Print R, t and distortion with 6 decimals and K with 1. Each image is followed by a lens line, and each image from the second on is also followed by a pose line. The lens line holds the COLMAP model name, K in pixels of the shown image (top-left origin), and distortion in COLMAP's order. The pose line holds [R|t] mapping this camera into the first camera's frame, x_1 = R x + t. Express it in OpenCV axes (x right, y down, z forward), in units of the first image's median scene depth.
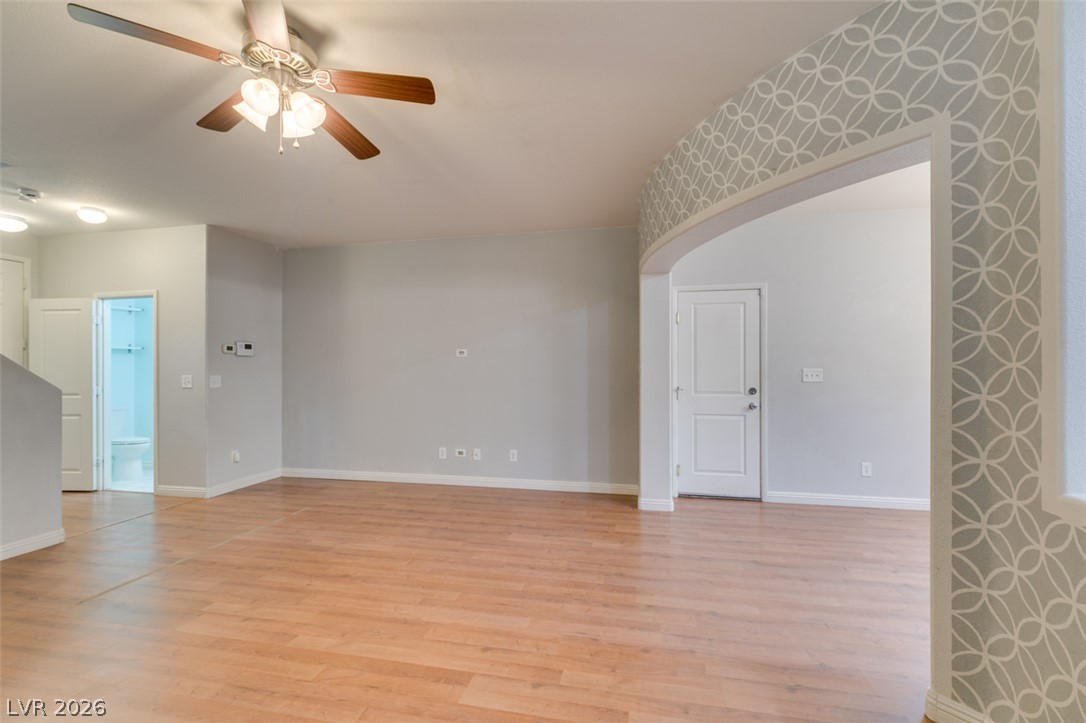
lens RADIAL K [[483.7, 0, 541.5], [0, 483.7, 365.1], [0, 0, 1]] dist [0.001127, -0.000258]
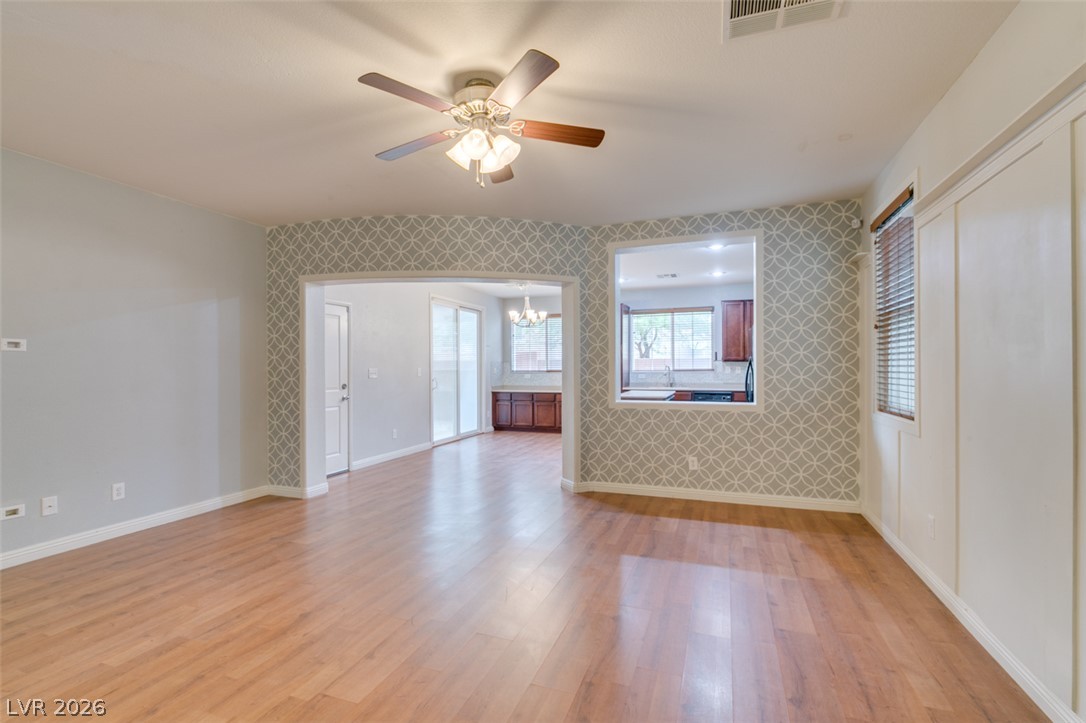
lens RADIAL K [[489.9, 0, 541.8], [0, 489.9, 366.9], [0, 0, 1]] dist [-0.000696, -0.000276]
pose [[0.140277, 0.001556, 0.990111, -0.886758], [0.000166, 0.999999, -0.001595, 0.004590], [-0.990112, 0.000389, 0.140277, 0.352516]]
